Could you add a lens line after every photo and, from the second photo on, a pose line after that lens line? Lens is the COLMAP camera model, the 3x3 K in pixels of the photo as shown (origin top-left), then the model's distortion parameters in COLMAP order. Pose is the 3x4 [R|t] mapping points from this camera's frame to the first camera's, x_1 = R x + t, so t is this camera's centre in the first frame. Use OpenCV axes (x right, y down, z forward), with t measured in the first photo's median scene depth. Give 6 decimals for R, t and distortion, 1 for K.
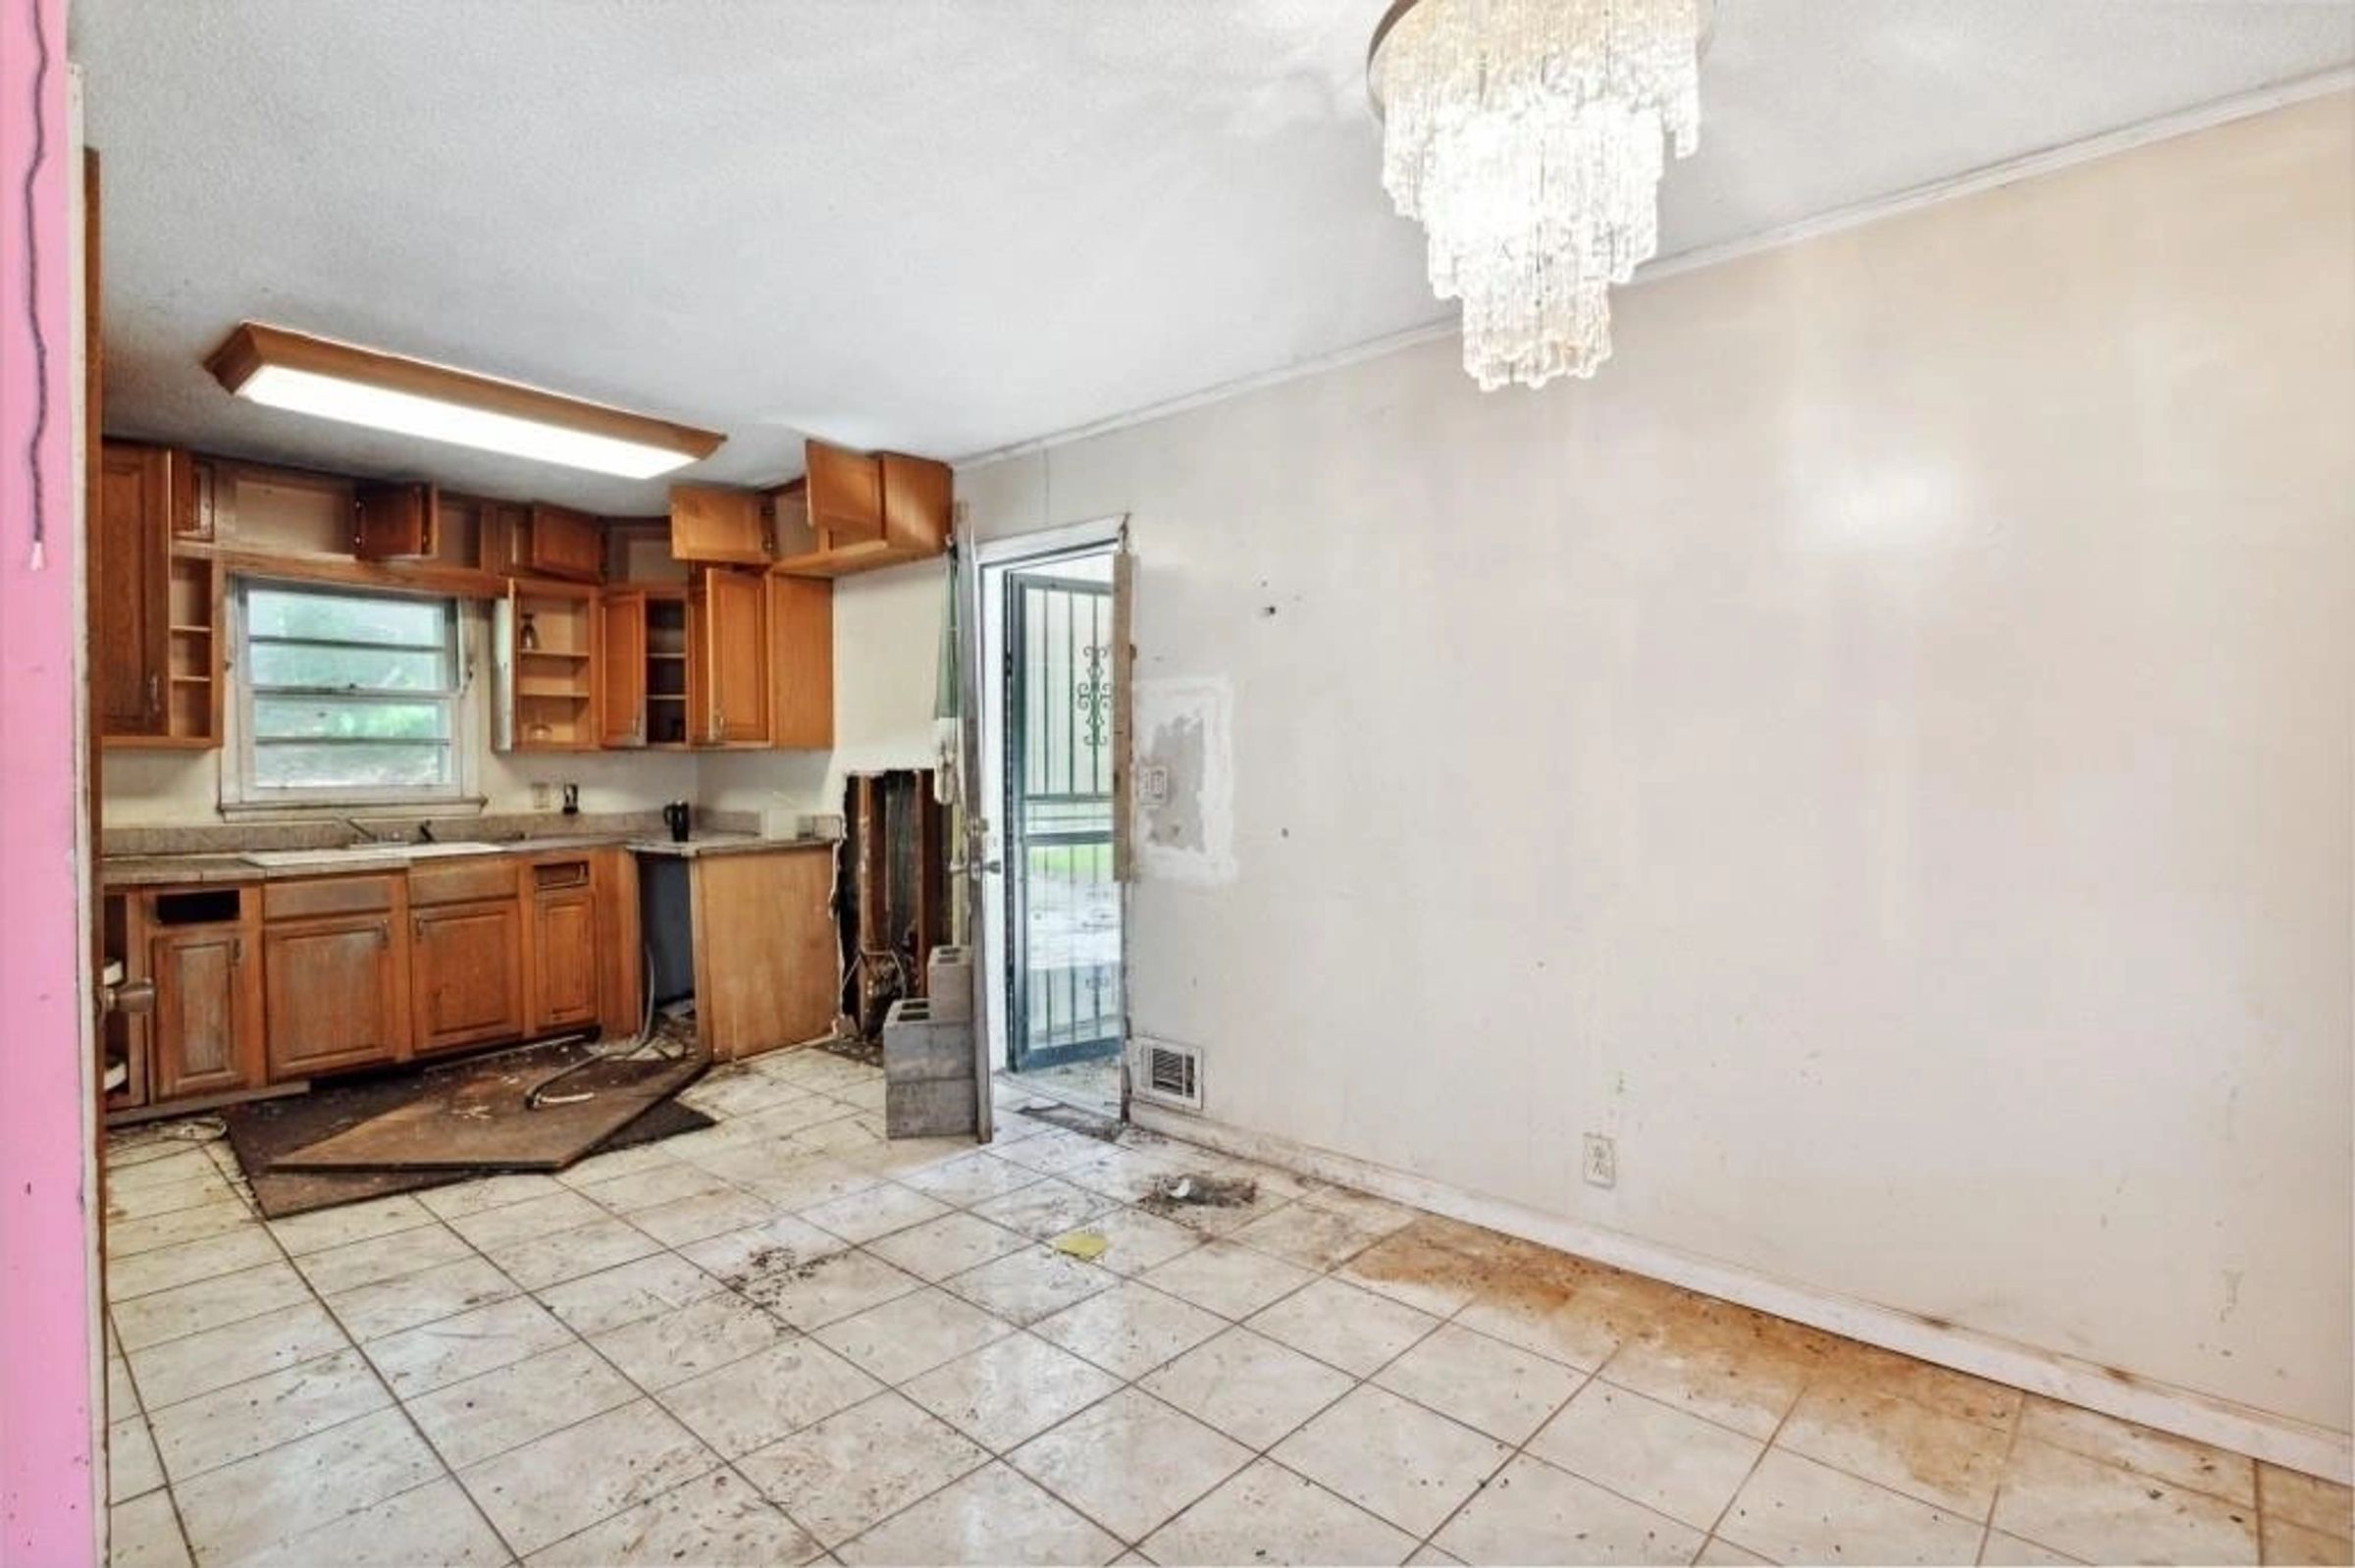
lens RADIAL K [[1138.6, 0, 1231.1], [0, 1138.6, 711.9], [0, 0, 1]] dist [-0.014982, 0.005419]
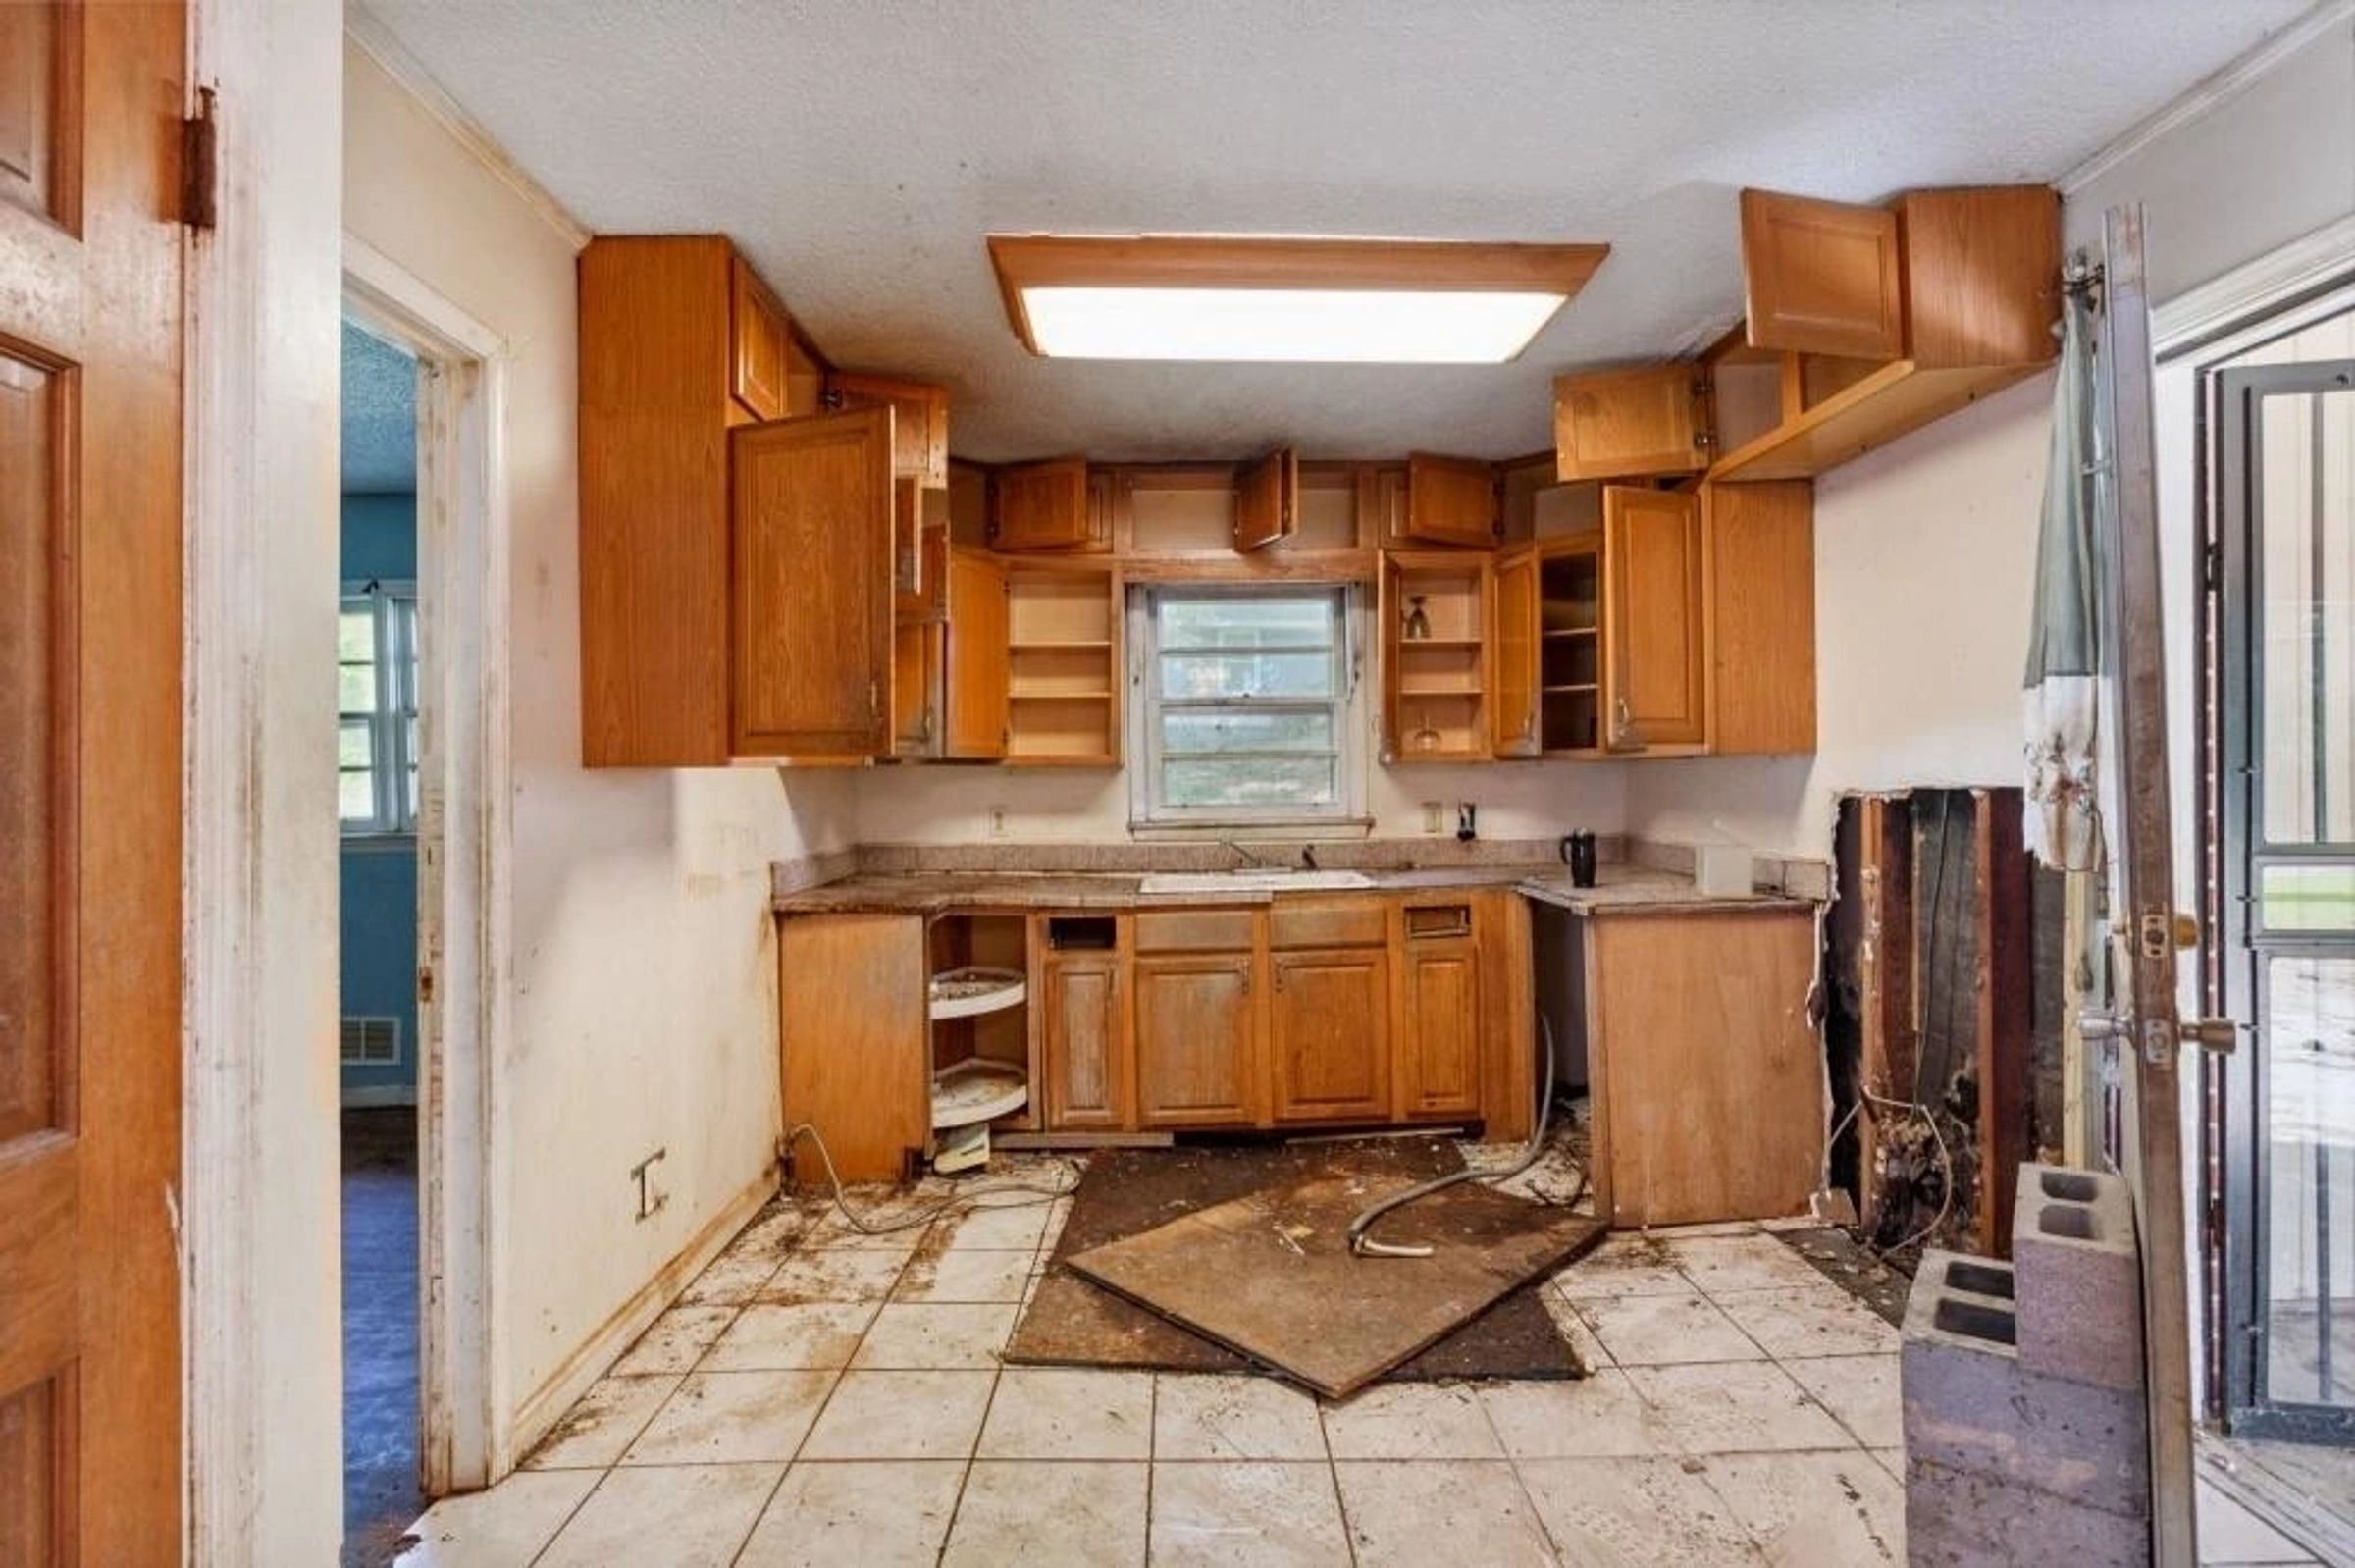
lens RADIAL K [[1138.6, 0, 1150.0], [0, 1138.6, 819.4], [0, 0, 1]] dist [-0.014982, 0.005419]
pose [[0.628701, 0.024438, -0.777263, -0.116858], [0.044764, 0.996711, 0.067546, 0.012911], [0.776358, -0.077260, 0.625539, 0.394809]]
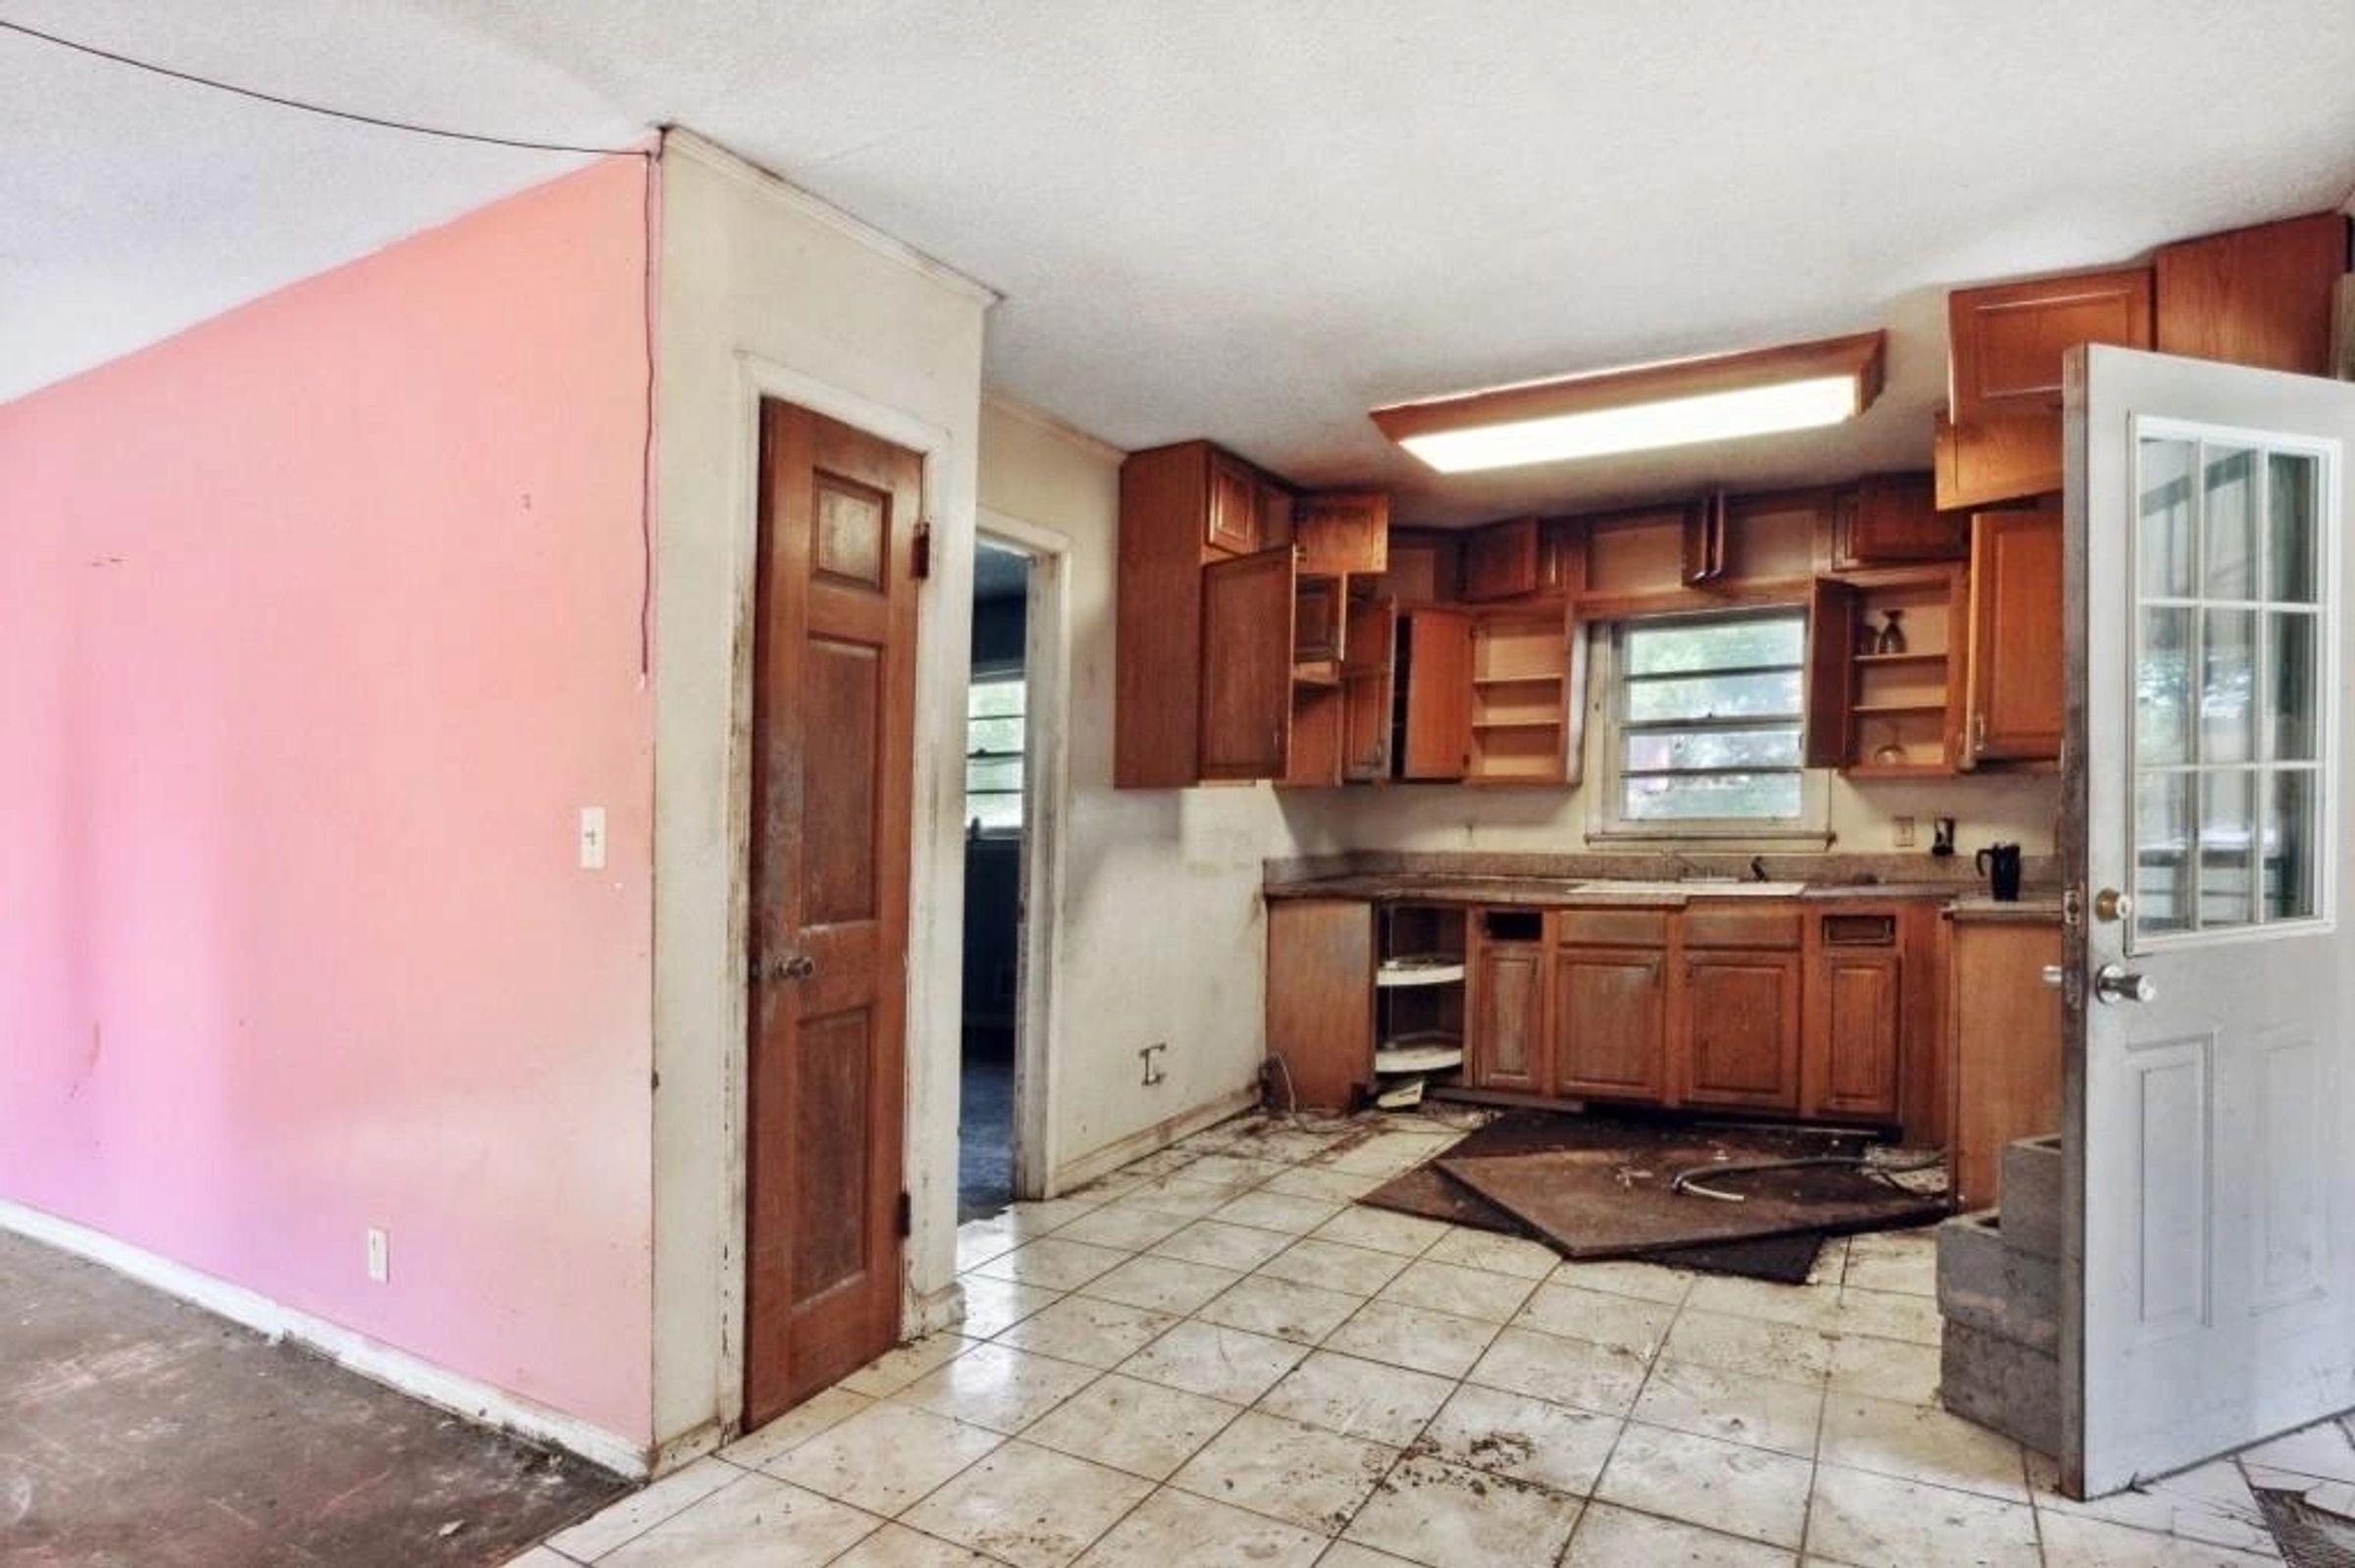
lens RADIAL K [[1277.4, 0, 1192.1], [0, 1277.4, 778.7], [0, 0, 1]] dist [-0.008672, 0.000556]
pose [[0.174457, -0.020186, -0.984458, 0.251553], [0.059052, 0.998205, -0.010003, 0.018065], [0.982892, -0.056389, 0.175336, 0.413268]]
